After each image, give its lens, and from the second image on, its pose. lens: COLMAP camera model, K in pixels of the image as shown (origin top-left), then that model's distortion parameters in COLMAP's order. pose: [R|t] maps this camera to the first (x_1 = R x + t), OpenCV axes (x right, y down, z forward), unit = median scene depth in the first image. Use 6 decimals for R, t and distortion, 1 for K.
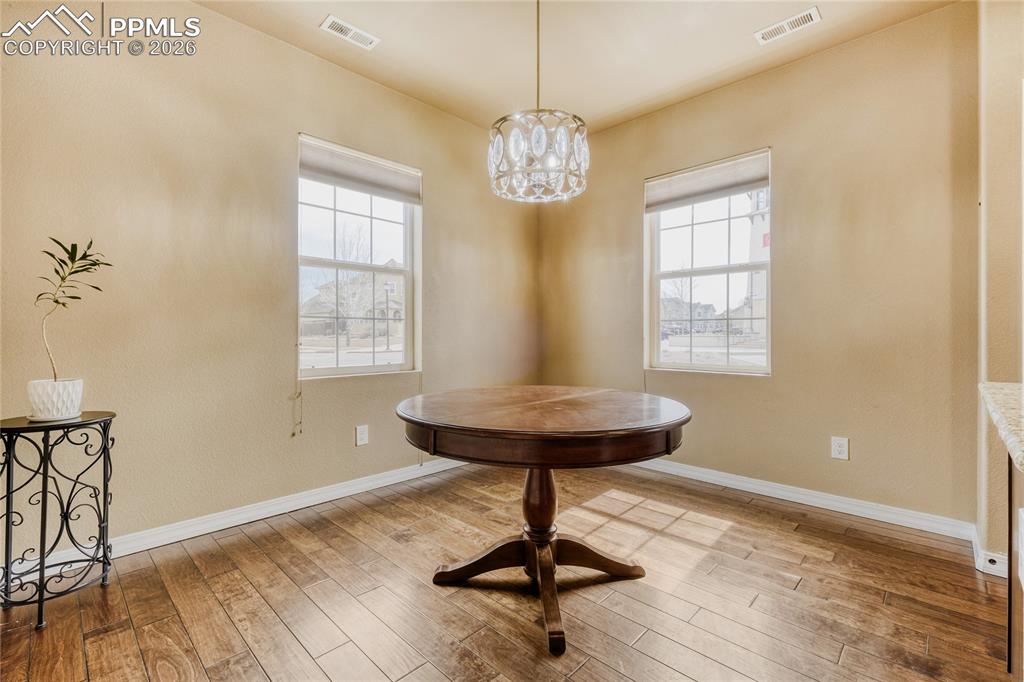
lens RADIAL K [[453.2, 0, 513.9], [0, 453.2, 335.1], [0, 0, 1]] dist [-0.003737, 0.000562]
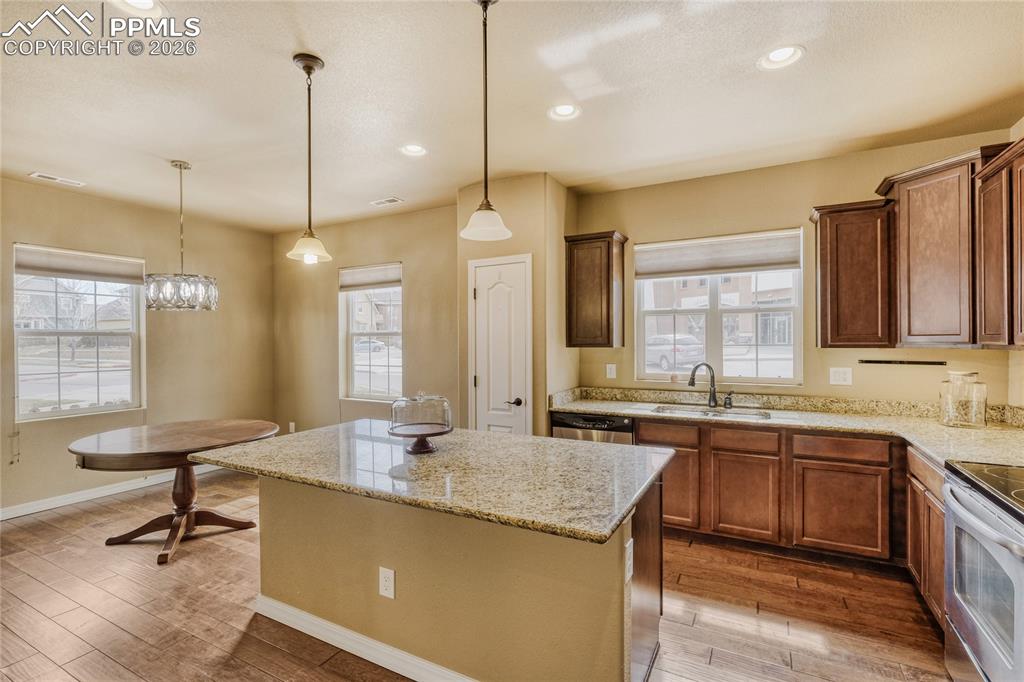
lens RADIAL K [[453.2, 0, 536.8], [0, 453.2, 346.1], [0, 0, 1]] dist [-0.003737, 0.000562]
pose [[0.950869, 0.001393, 0.309592, 0.651655], [-0.005693, 0.999899, 0.012986, -0.174034], [-0.309543, -0.014111, 0.950781, -0.850510]]
